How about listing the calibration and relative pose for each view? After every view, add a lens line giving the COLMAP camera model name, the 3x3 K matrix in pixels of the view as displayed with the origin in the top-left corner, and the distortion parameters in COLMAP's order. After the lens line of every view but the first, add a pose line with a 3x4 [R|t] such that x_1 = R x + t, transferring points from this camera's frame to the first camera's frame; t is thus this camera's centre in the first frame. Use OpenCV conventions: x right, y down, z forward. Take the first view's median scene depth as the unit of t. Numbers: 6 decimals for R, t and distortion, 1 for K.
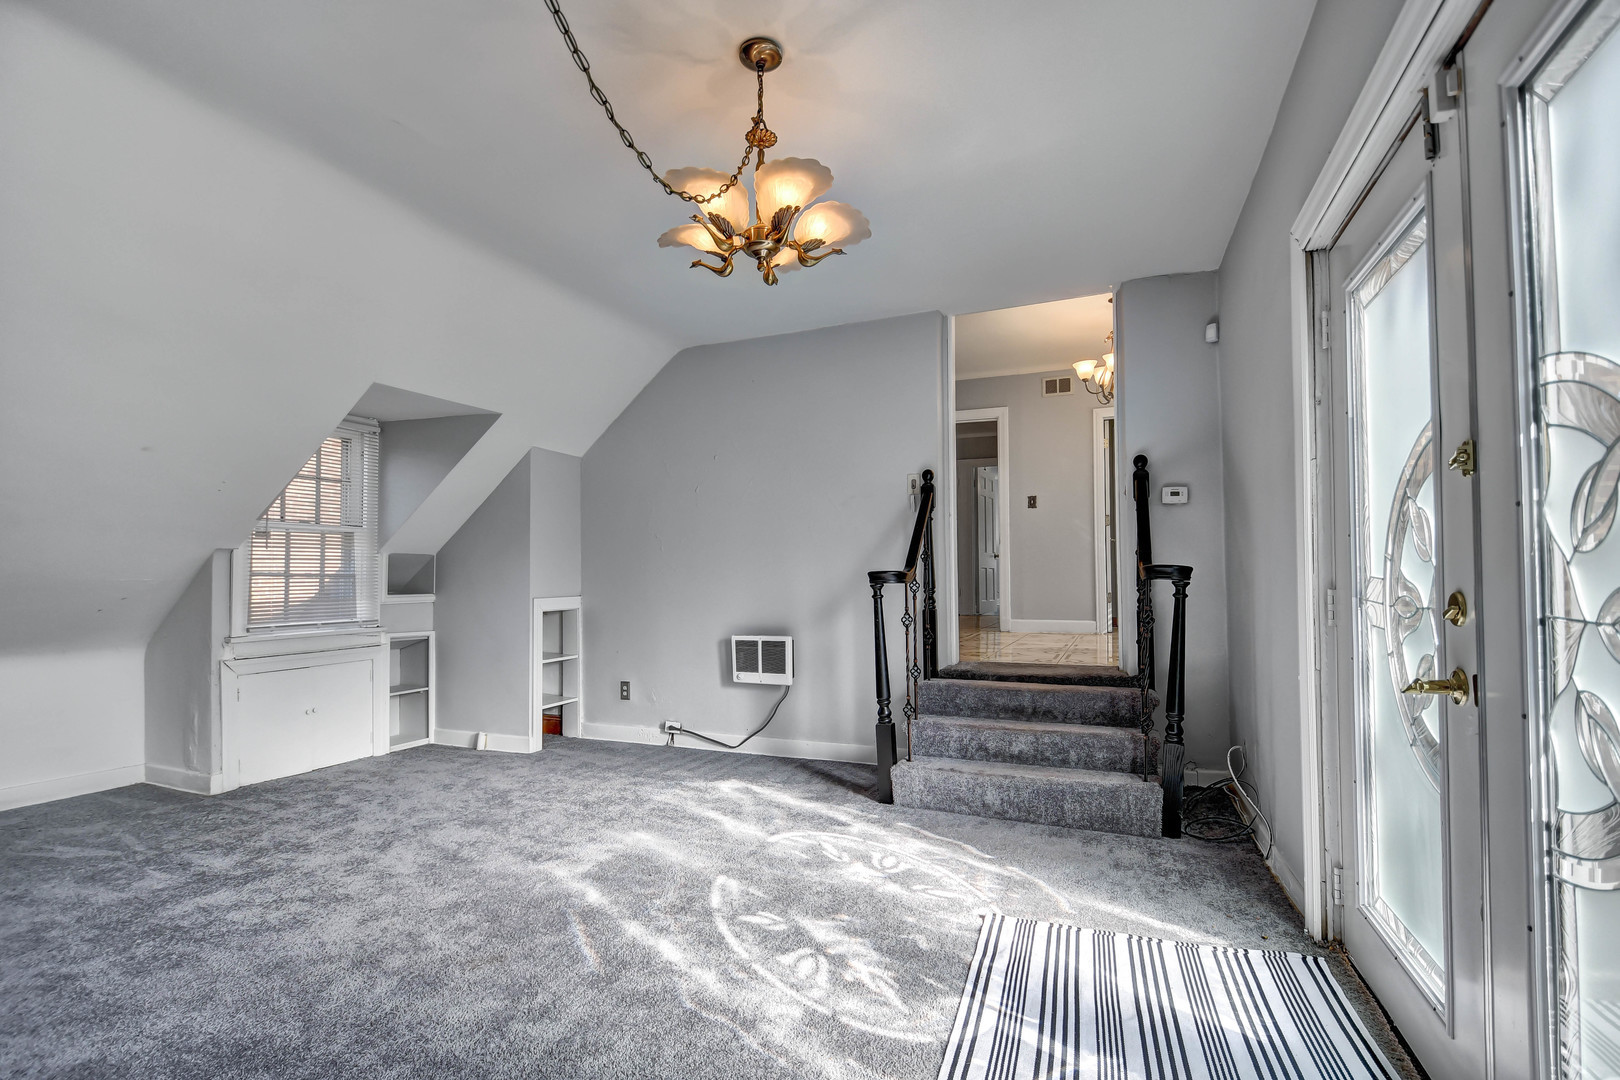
lens RADIAL K [[751.3, 0, 807.9], [0, 751.3, 571.3], [0, 0, 1]] dist [-0.003403, -0.000452]
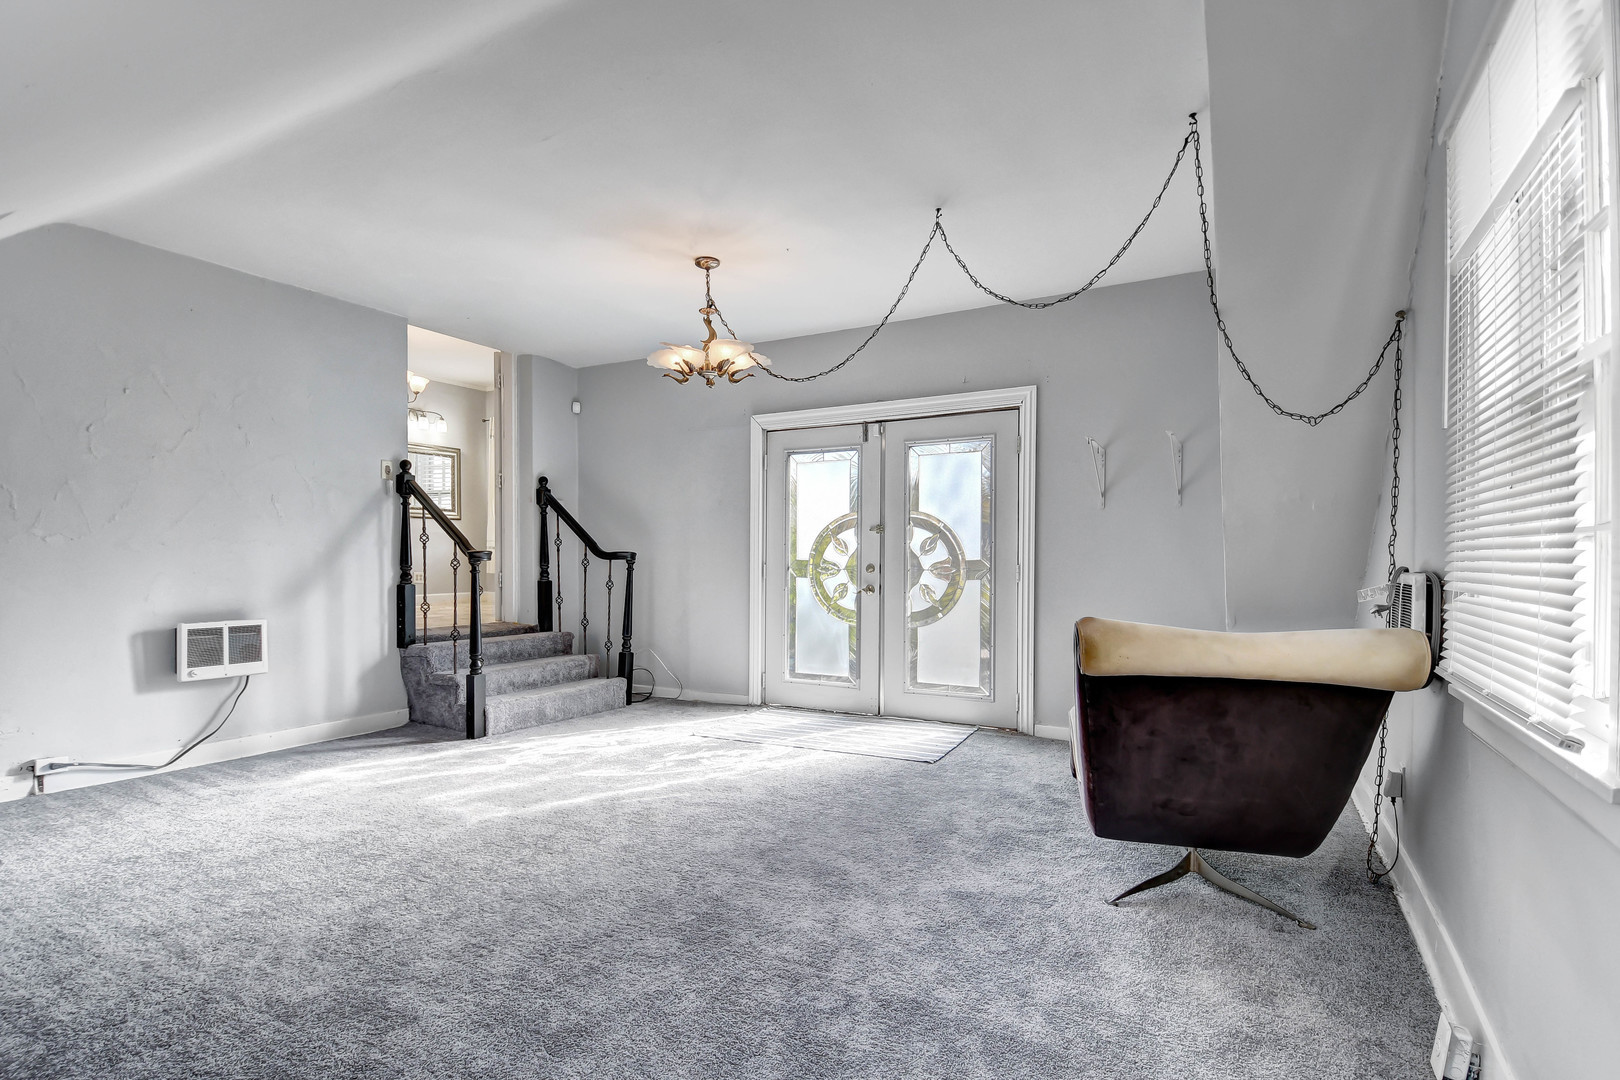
lens RADIAL K [[791.7, 0, 805.3], [0, 791.7, 572.4], [0, 0, 1]] dist [0.000613, -0.000575]
pose [[0.108770, -0.003734, 0.994060, -1.164015], [-0.019359, 0.999795, 0.005874, 0.017386], [-0.993878, -0.019883, 0.108675, 0.334212]]
